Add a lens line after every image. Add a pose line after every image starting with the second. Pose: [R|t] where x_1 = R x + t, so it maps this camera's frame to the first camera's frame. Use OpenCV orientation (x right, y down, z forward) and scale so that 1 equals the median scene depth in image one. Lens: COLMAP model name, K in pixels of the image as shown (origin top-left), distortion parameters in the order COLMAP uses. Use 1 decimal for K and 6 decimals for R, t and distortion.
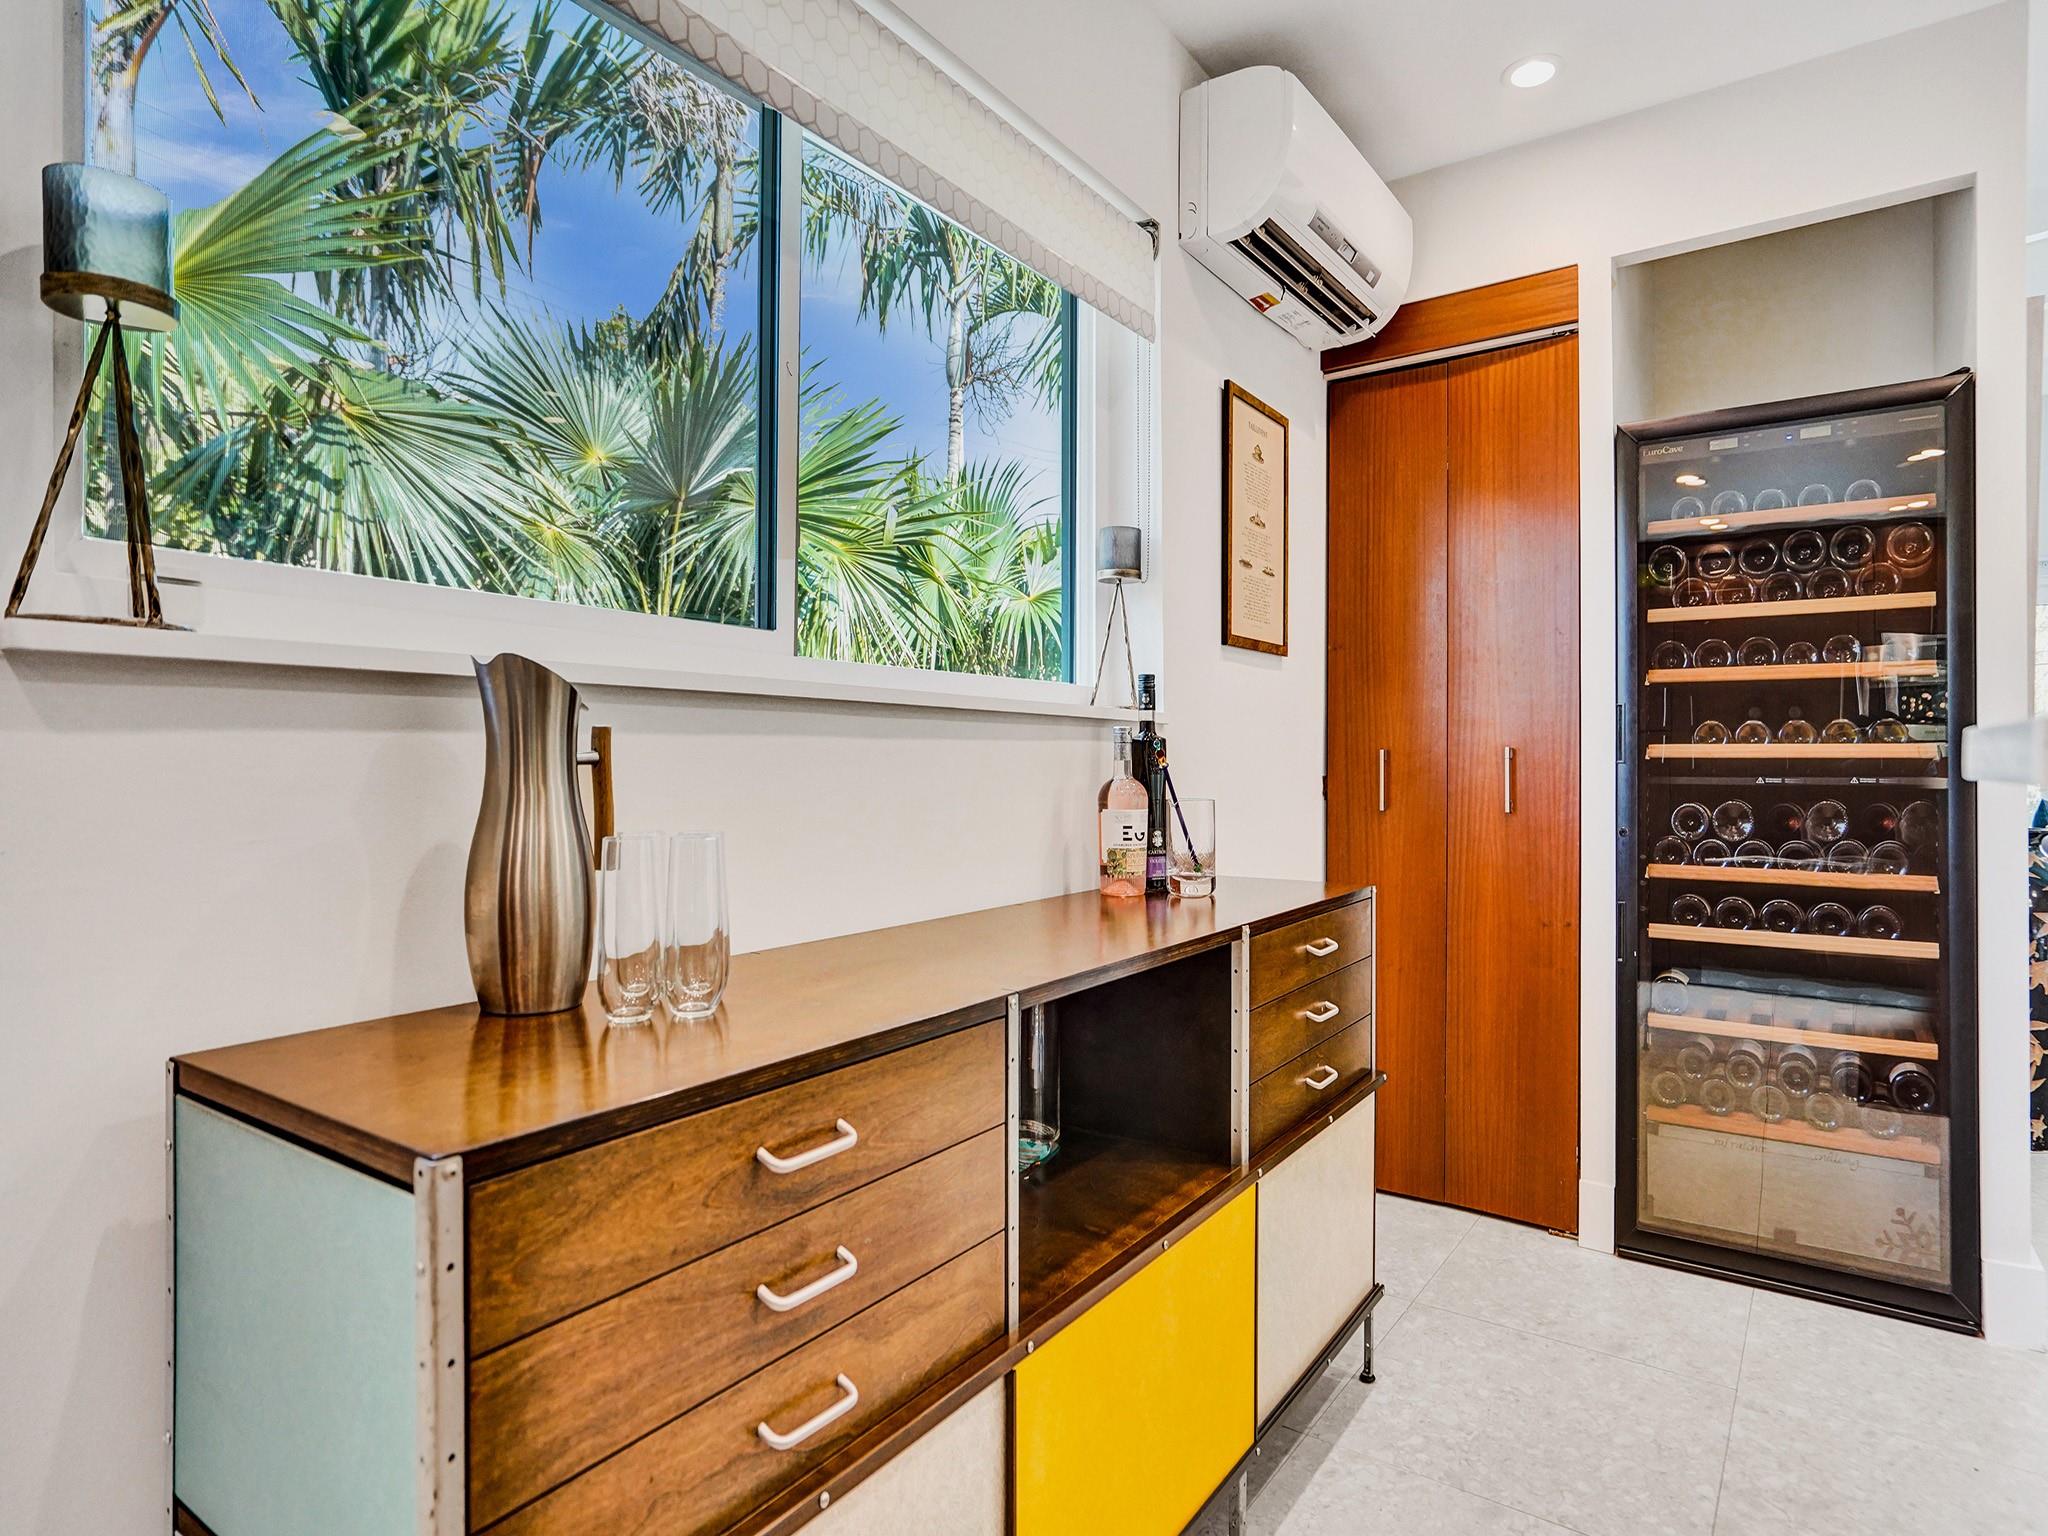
lens RADIAL K [[1152.5, 0, 1024.0], [0, 1152.5, 768.0], [0, 0, 1]] dist [-0.041197, 0.034404]
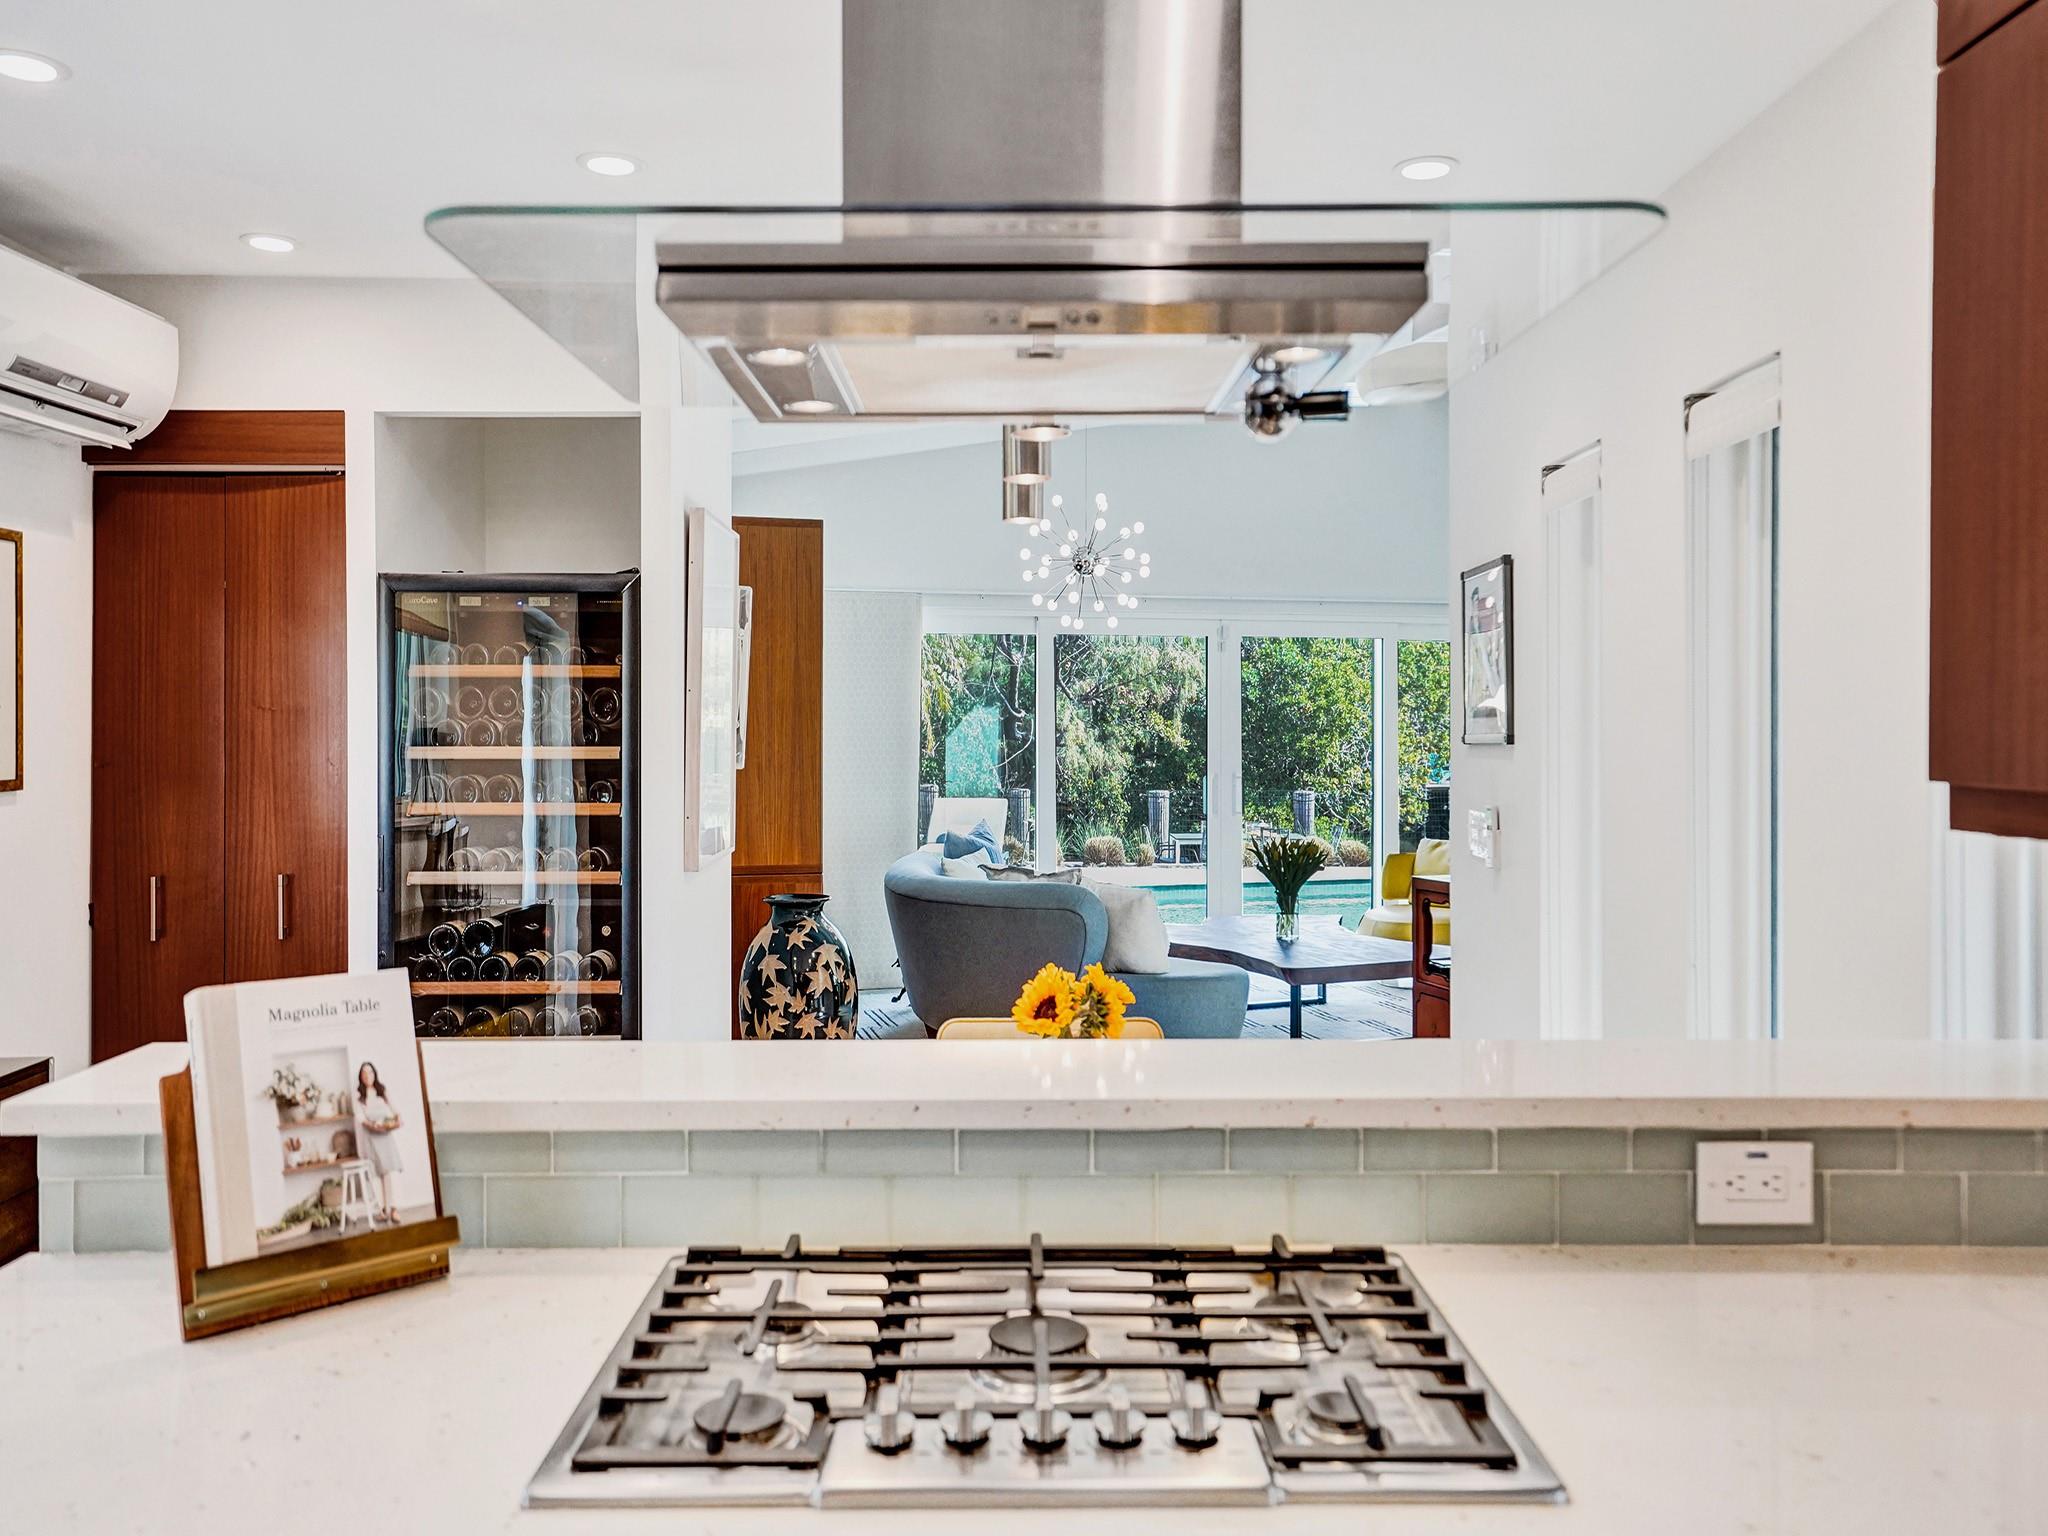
lens RADIAL K [[1628.0, 0, 1024.0], [0, 1628.0, 768.0], [0, 0, 1]] dist [-0.086259, 0.183765]
pose [[0.802213, -0.015266, 0.596842, 0.097672], [-0.000352, 0.999661, 0.026043, -0.149966], [-0.597037, -0.021102, 0.801936, -0.538416]]
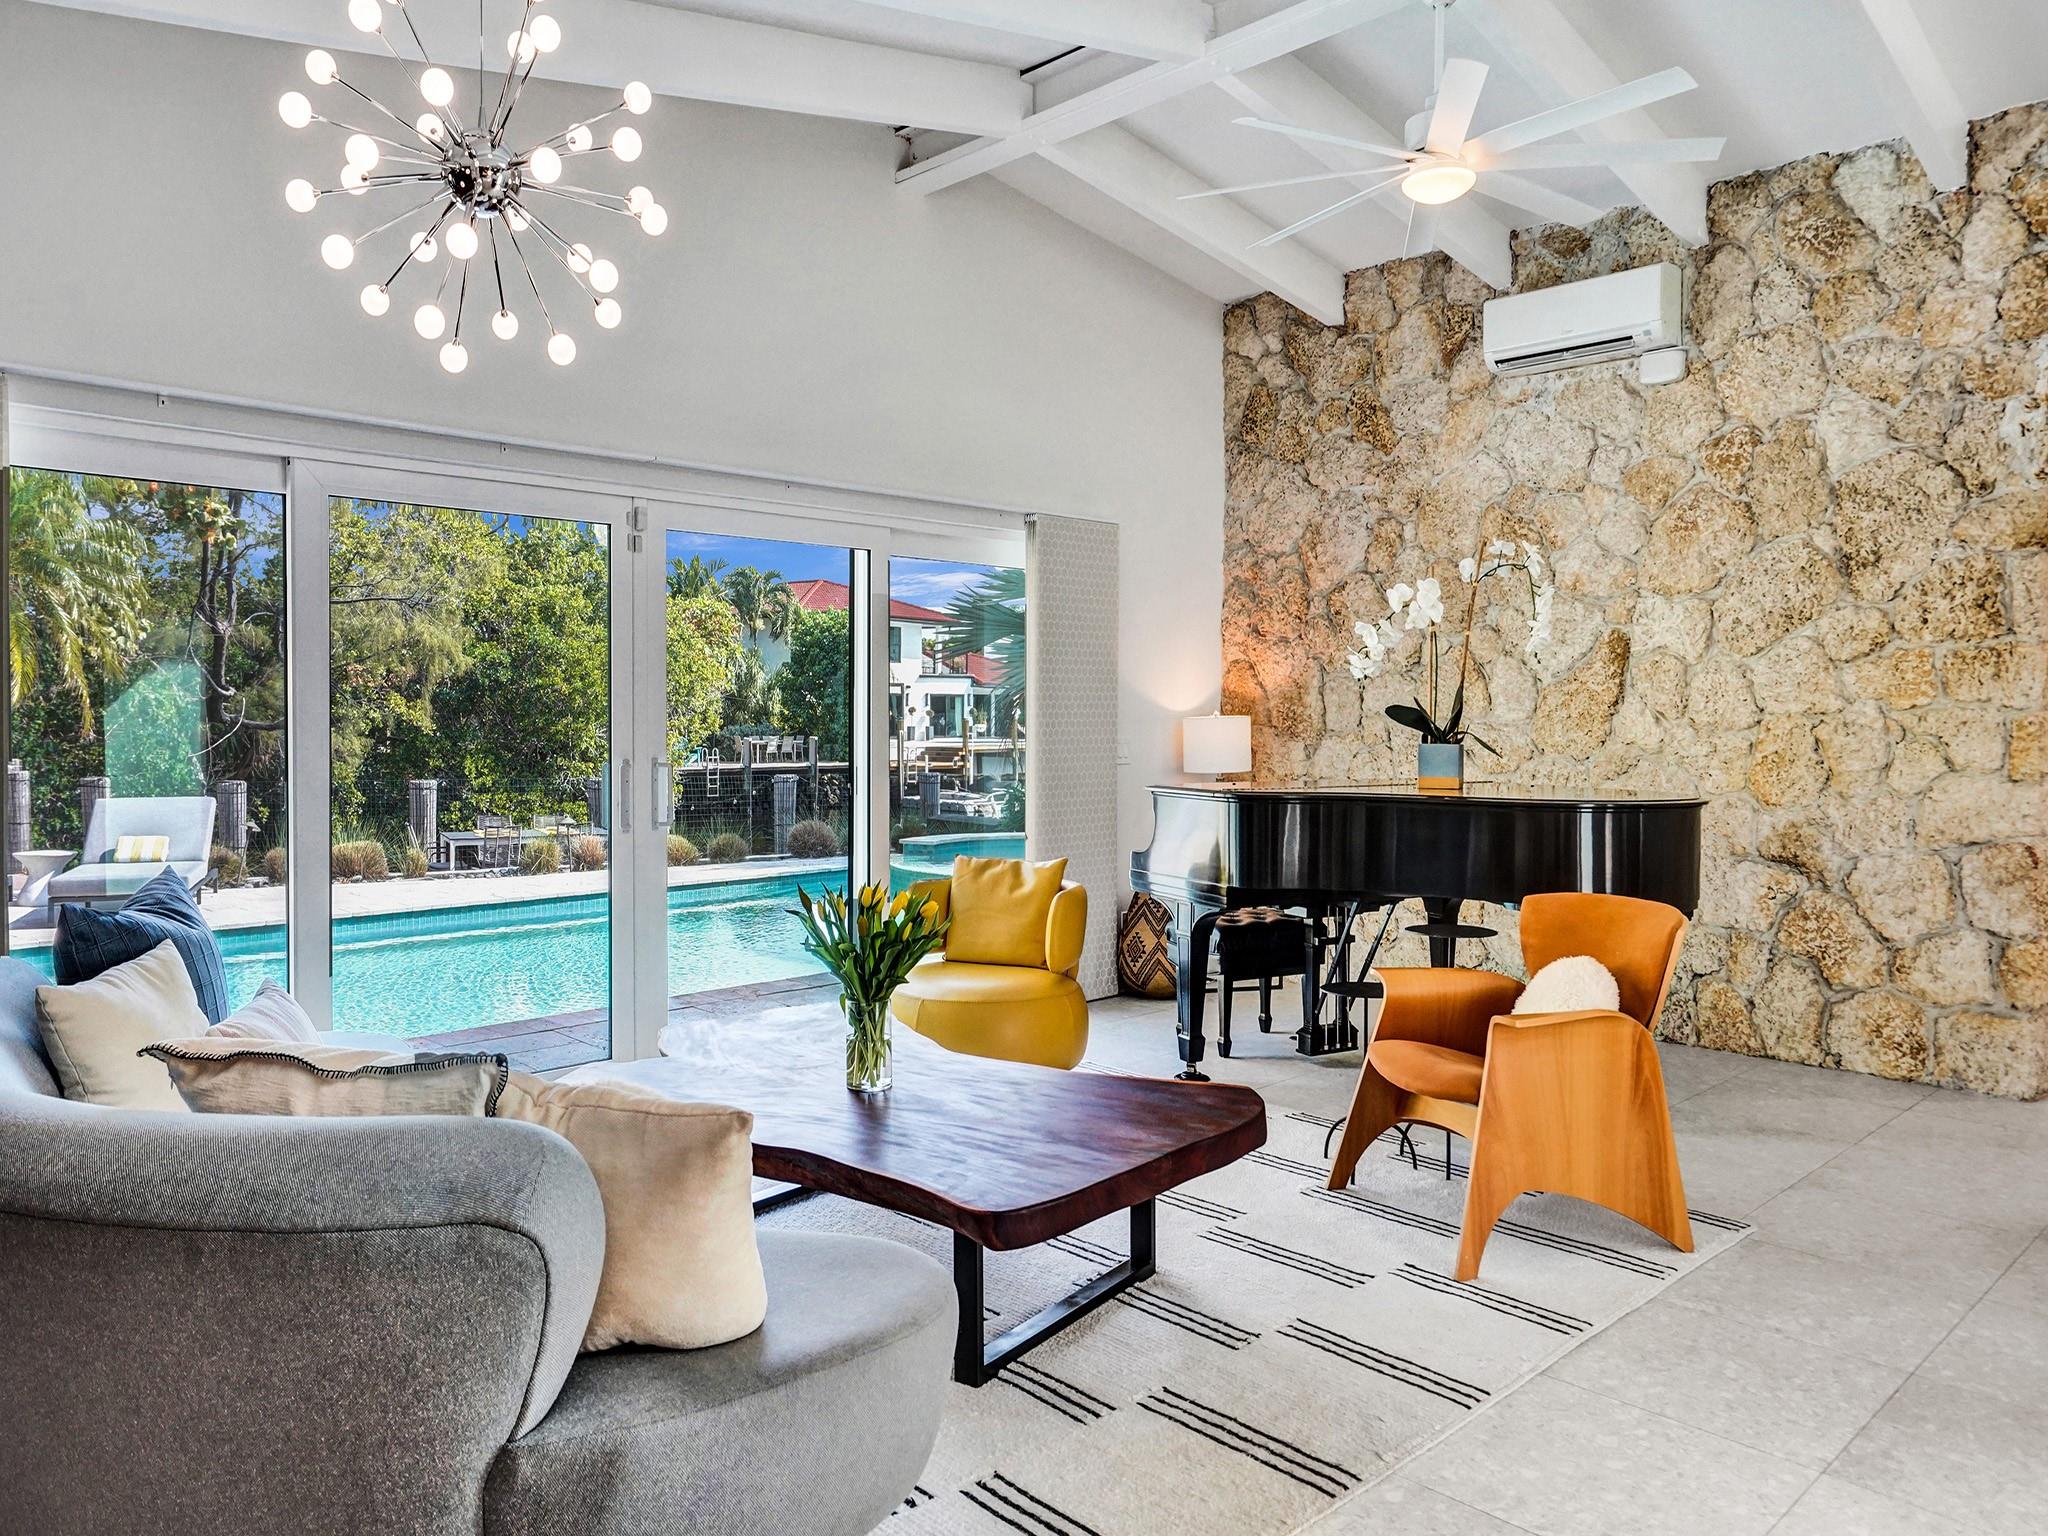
lens RADIAL K [[1437.4, 0, 1031.5], [0, 1437.4, 754.3], [0, 0, 1]] dist [-0.019627, 0.000907]
pose [[0.406967, -0.023425, 0.913142, 1.094261], [-0.002975, 0.999632, 0.026969, -0.101743], [-0.913438, -0.013692, 0.406747, 0.852177]]
